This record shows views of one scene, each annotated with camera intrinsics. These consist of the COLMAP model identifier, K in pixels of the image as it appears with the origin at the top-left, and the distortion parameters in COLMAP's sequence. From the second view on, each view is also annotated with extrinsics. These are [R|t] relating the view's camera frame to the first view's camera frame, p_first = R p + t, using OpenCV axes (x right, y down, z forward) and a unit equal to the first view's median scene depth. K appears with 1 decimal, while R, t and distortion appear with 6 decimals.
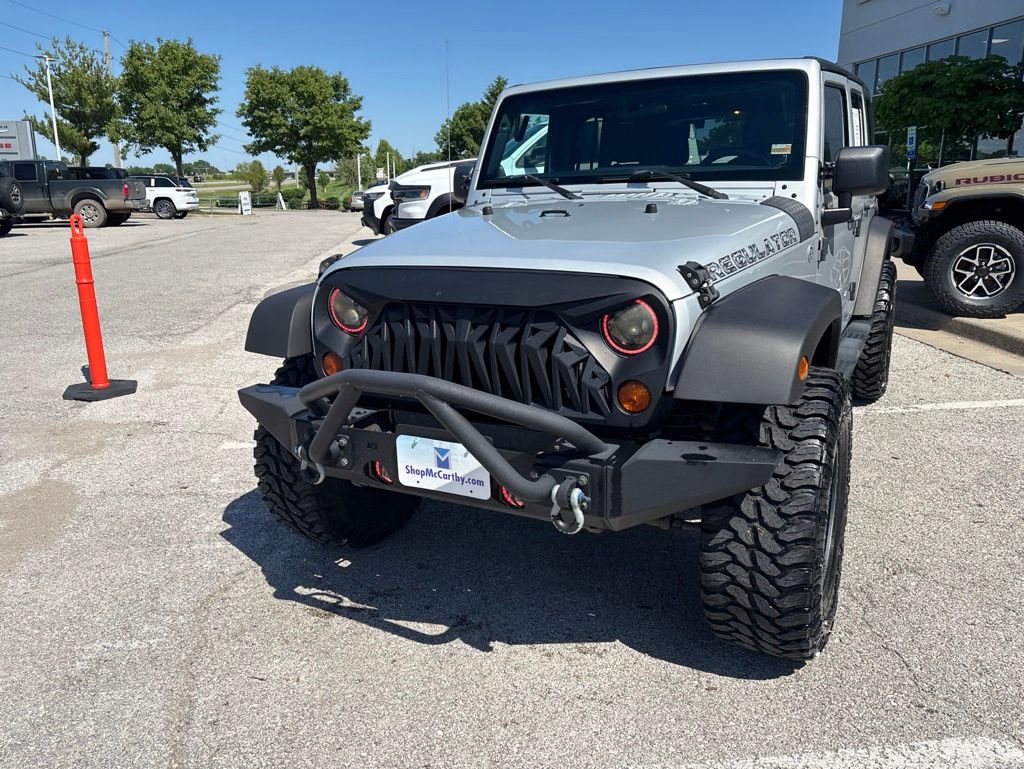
lens RADIAL K [[774.7, 0, 507.6], [0, 774.7, 389.3], [0, 0, 1]] dist [0.051096, -0.062302]
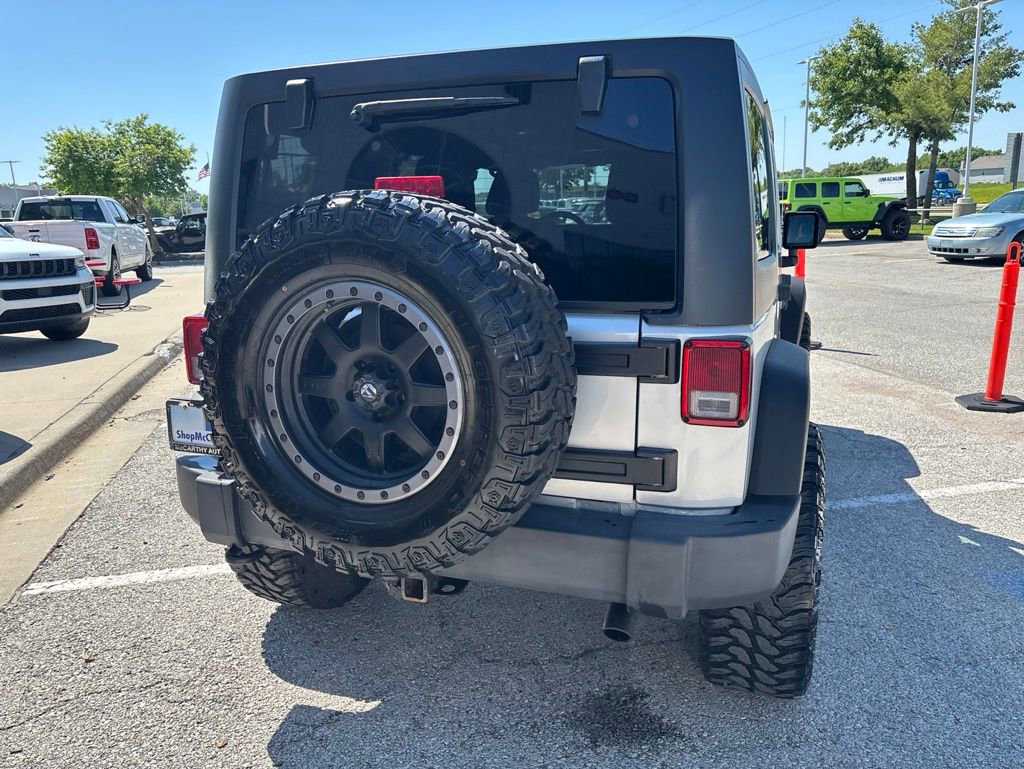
lens RADIAL K [[774.7, 0, 509.0], [0, 774.7, 394.7], [0, 0, 1]] dist [0.051096, -0.062302]
pose [[-0.989120, 0.073246, -0.127584, 0.671271], [0.003414, 0.878438, 0.477844, -0.787531], [0.147074, 0.472209, -0.869130, 2.700438]]
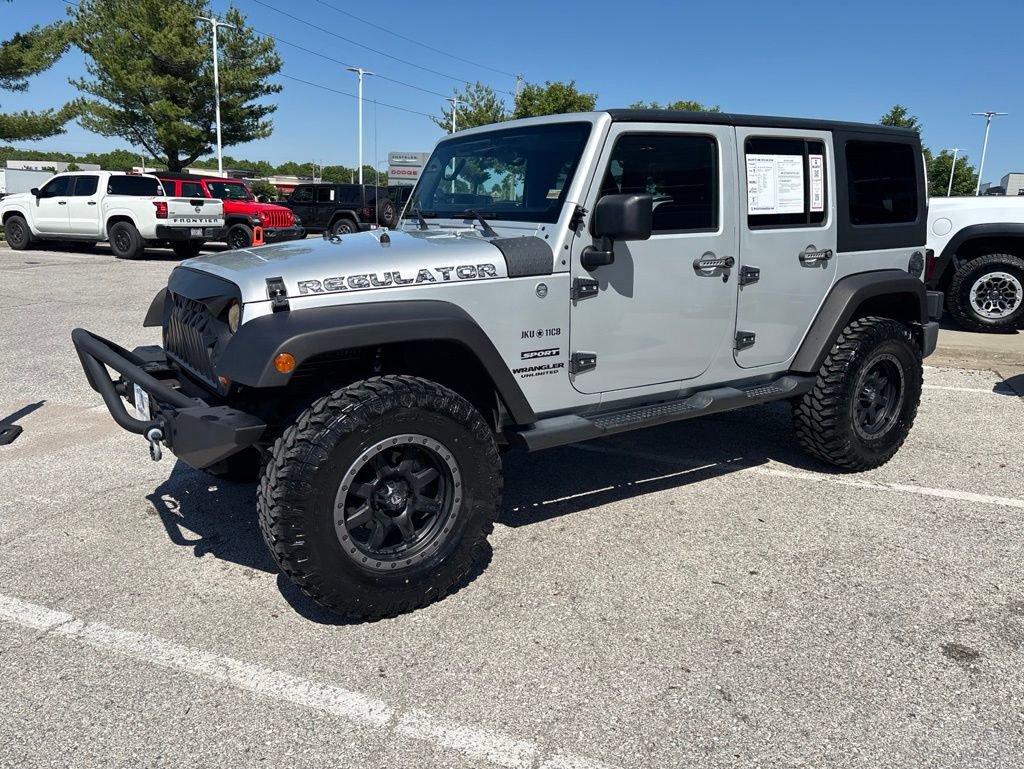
lens RADIAL K [[774.7, 0, 507.8], [0, 774.7, 392.2], [0, 0, 1]] dist [0.051096, -0.062302]
pose [[0.883418, 0.143595, -0.446041, 0.882284], [-0.158241, 0.987390, 0.004466, -0.029702], [0.441058, 0.066637, 0.895002, 0.013215]]
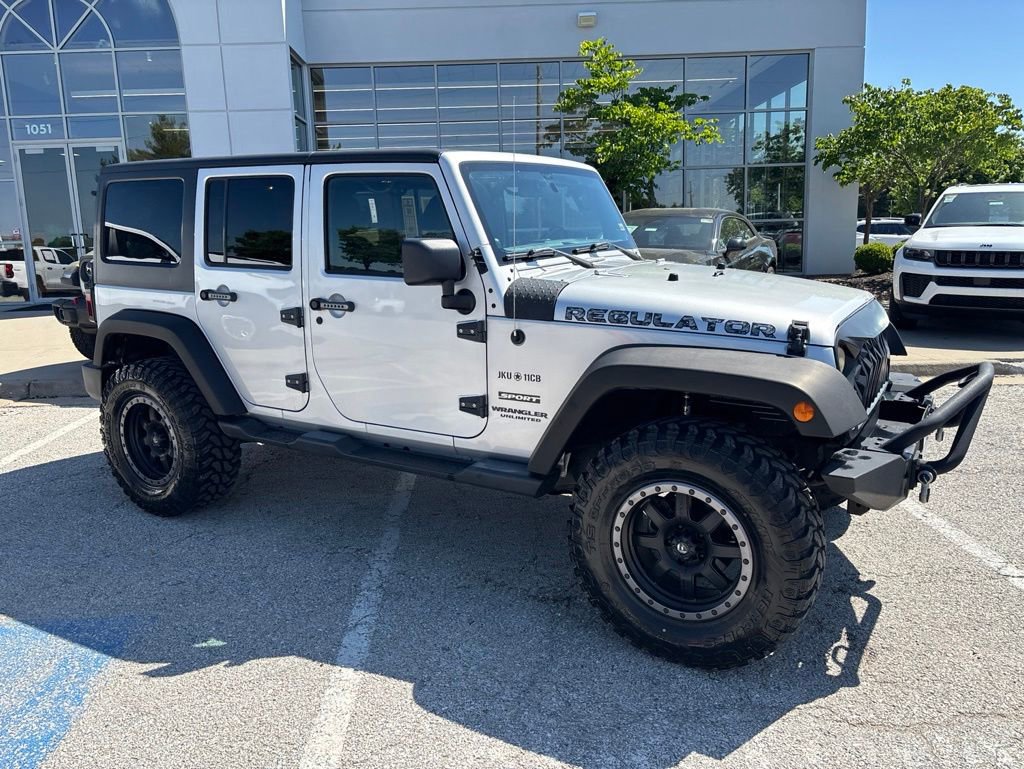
lens RADIAL K [[774.7, 0, 508.4], [0, 774.7, 381.9], [0, 0, 1]] dist [0.051096, -0.062302]
pose [[0.060615, -0.177842, 0.982190, -1.182215], [0.285124, 0.946086, 0.153709, -0.340472], [-0.956572, 0.270729, 0.108054, 1.203167]]
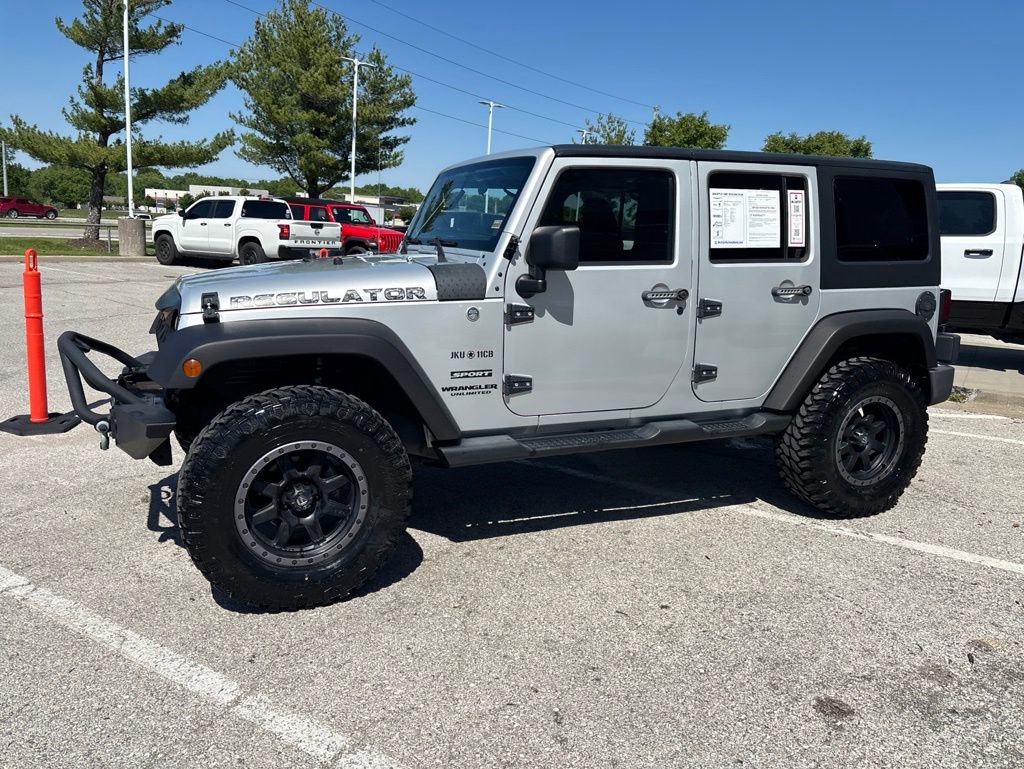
lens RADIAL K [[774.7, 0, 508.7], [0, 774.7, 380.4], [0, 0, 1]] dist [0.051096, -0.062302]
pose [[0.787796, 0.167147, -0.592823, 1.163039], [-0.216119, 0.976294, -0.011931, -0.077589], [0.576775, 0.137520, 0.805245, 0.127527]]
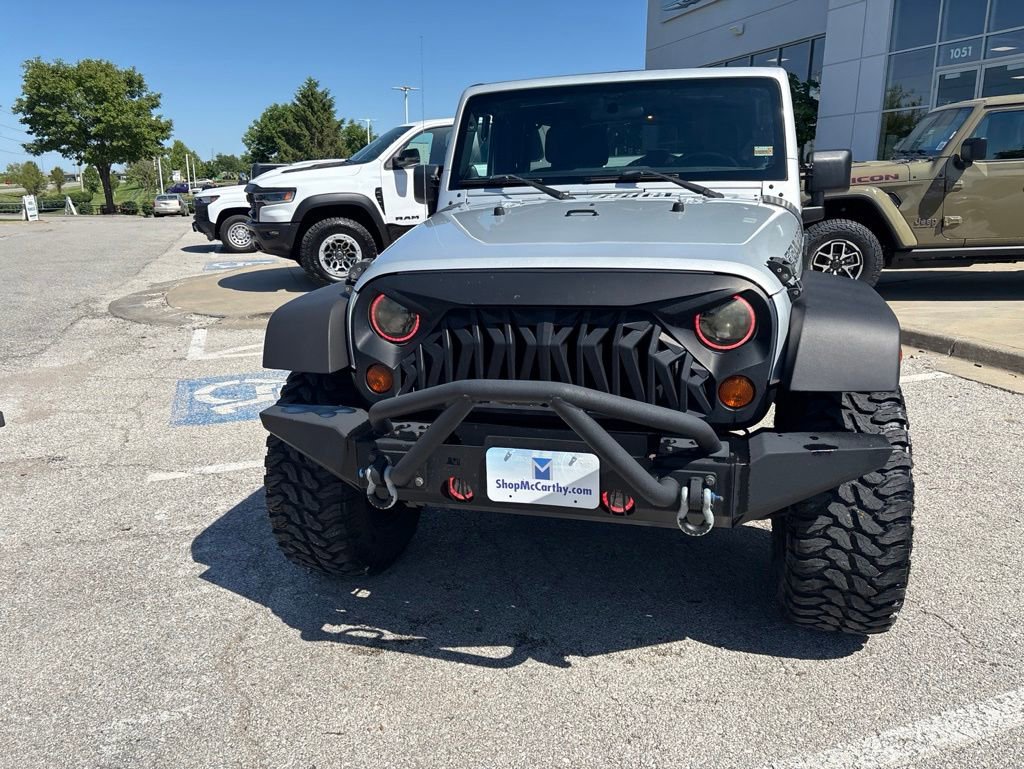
lens RADIAL K [[774.7, 0, 506.4], [0, 774.7, 376.5], [0, 0, 1]] dist [0.051096, -0.062302]
pose [[0.972560, -0.054753, 0.226119, -0.259609], [0.059290, 0.998152, -0.013318, -0.010822], [-0.224972, 0.026359, 0.974009, 0.063742]]
